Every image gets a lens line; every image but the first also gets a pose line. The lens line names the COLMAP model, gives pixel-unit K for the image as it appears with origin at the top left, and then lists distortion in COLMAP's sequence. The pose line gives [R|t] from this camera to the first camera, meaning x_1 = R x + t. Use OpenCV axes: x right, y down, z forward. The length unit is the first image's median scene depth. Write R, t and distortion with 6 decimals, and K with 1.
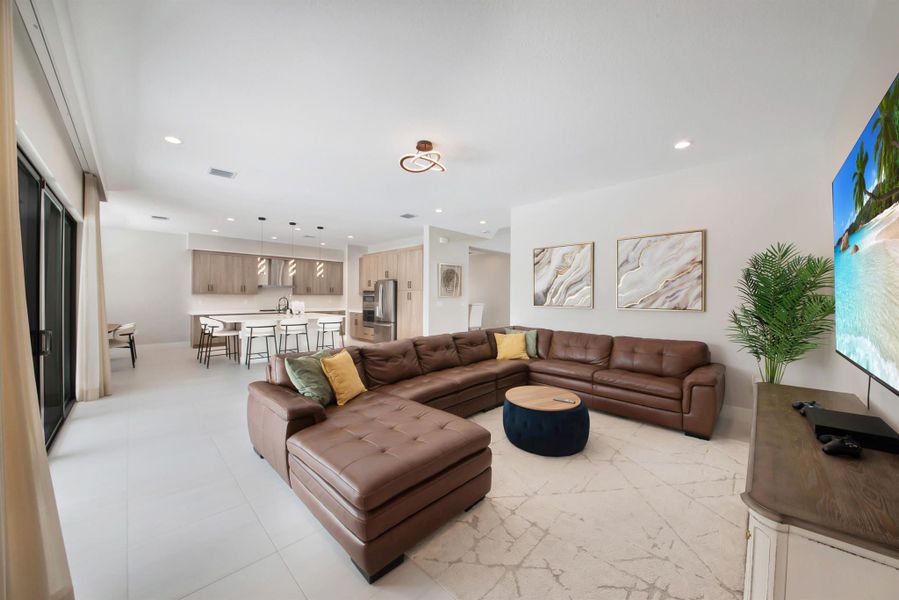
lens RADIAL K [[321.0, 0, 463.0], [0, 321.0, 298.4], [0, 0, 1]] dist [-0.007626, -0.001866]
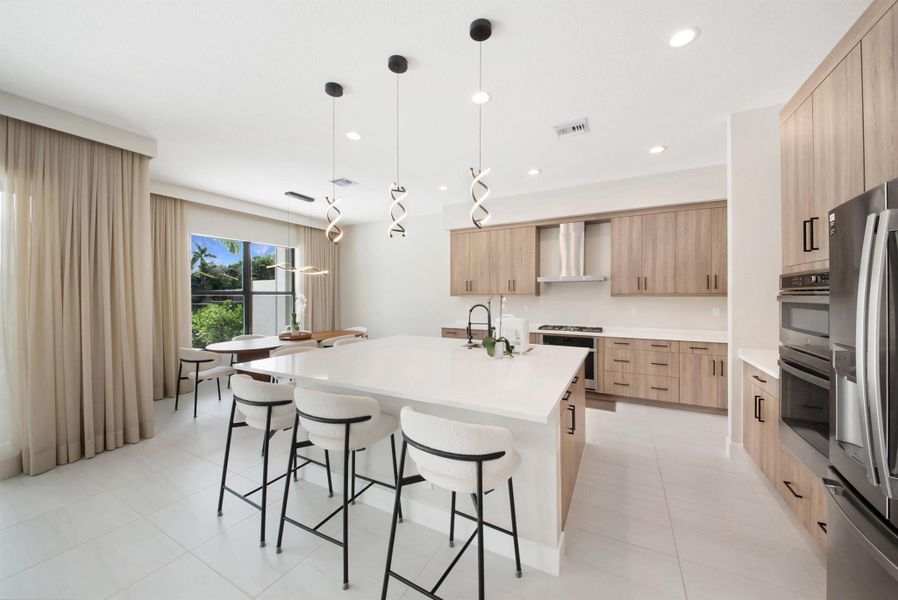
lens RADIAL K [[326.5, 0, 448.3], [0, 326.5, 295.7], [0, 0, 1]] dist [-0.017358, -0.001883]
pose [[0.279731, -0.002357, -0.960076, -0.252241], [-0.004551, 0.999982, -0.003781, -0.014232], [0.960068, 0.005427, 0.279715, 1.077999]]
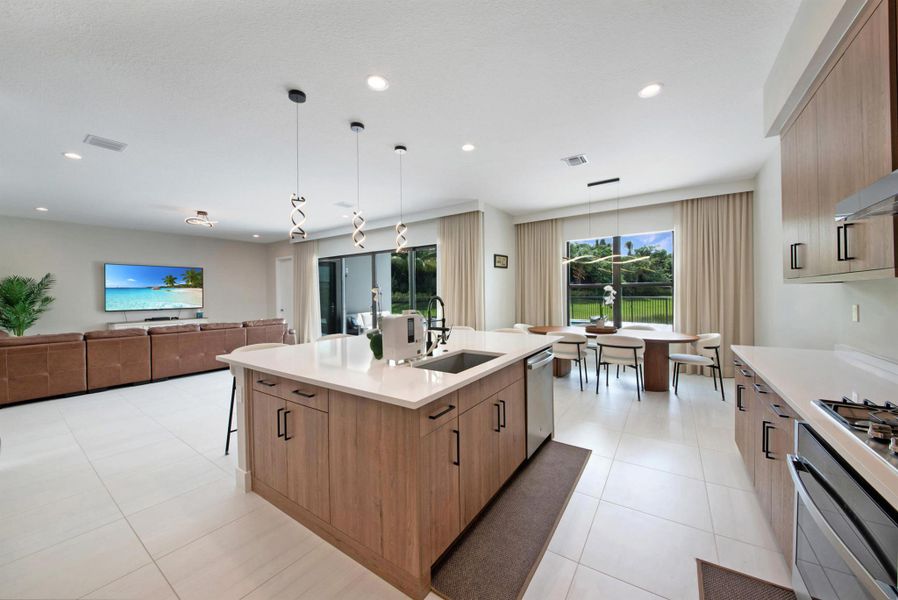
lens RADIAL K [[326.5, 0, 451.0], [0, 326.5, 292.2], [0, 0, 1]] dist [-0.017358, -0.001883]
pose [[-0.983328, 0.007817, -0.181674, -0.626145], [0.007271, 0.999967, 0.003671, -0.011050], [0.181696, 0.002289, -0.983352, 1.624133]]
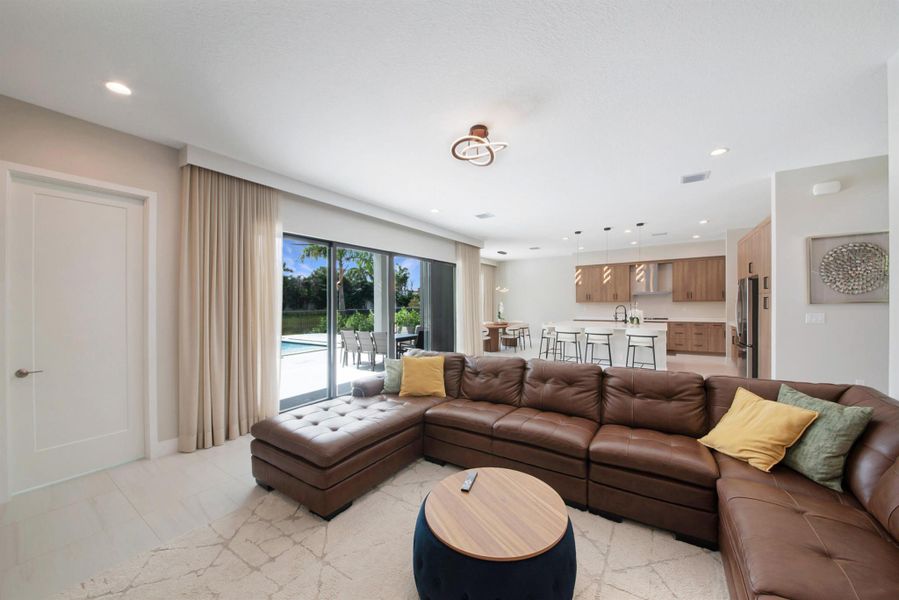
lens RADIAL K [[326.9, 0, 449.7], [0, 326.9, 304.1], [0, 0, 1]] dist [-0.017358, -0.001883]
pose [[0.178907, -0.002577, -0.983863, 0.376619], [0.002233, 0.999995, -0.002213, -0.006494], [0.983863, -0.001801, 0.178912, 0.412683]]
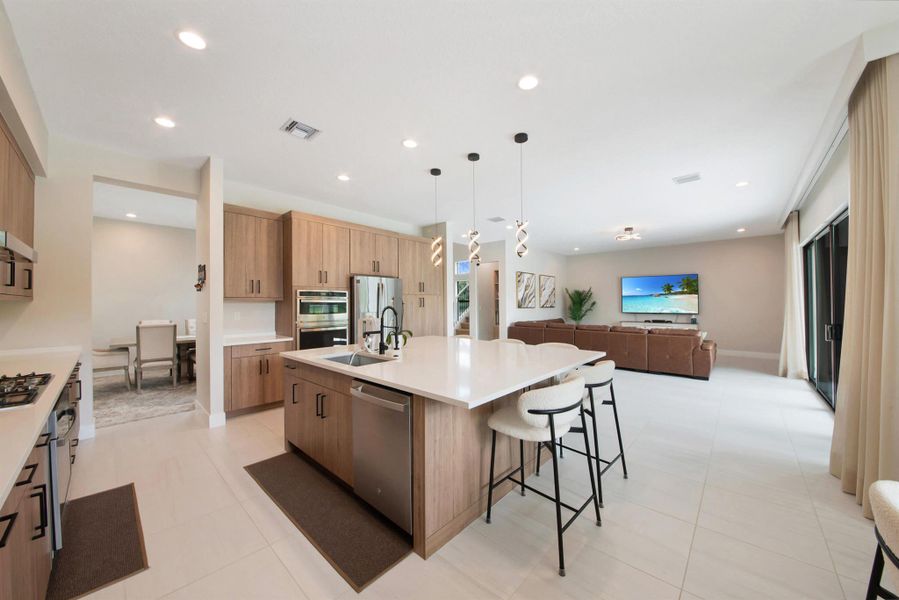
lens RADIAL K [[321.0, 0, 451.6], [0, 321.0, 298.5], [0, 0, 1]] dist [-0.007626, -0.001866]
pose [[-0.029296, 0.008272, 0.999537, -1.146588], [0.008771, 0.999929, -0.008018, -0.011627], [-0.999532, 0.008532, -0.029367, 1.177027]]
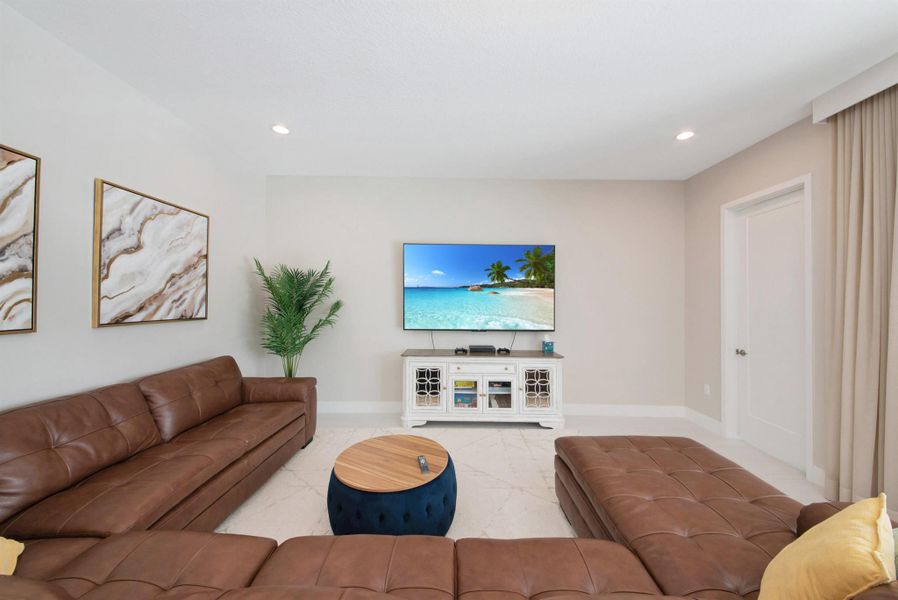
lens RADIAL K [[320.6, 0, 449.2], [0, 320.6, 300.0], [0, 0, 1]] dist [-0.007626, -0.001866]
pose [[-0.699465, -0.007846, 0.714624, -0.149186], [-0.007907, 0.999963, 0.003240, -0.008599], [-0.714623, -0.003384, -0.699502, 0.685558]]
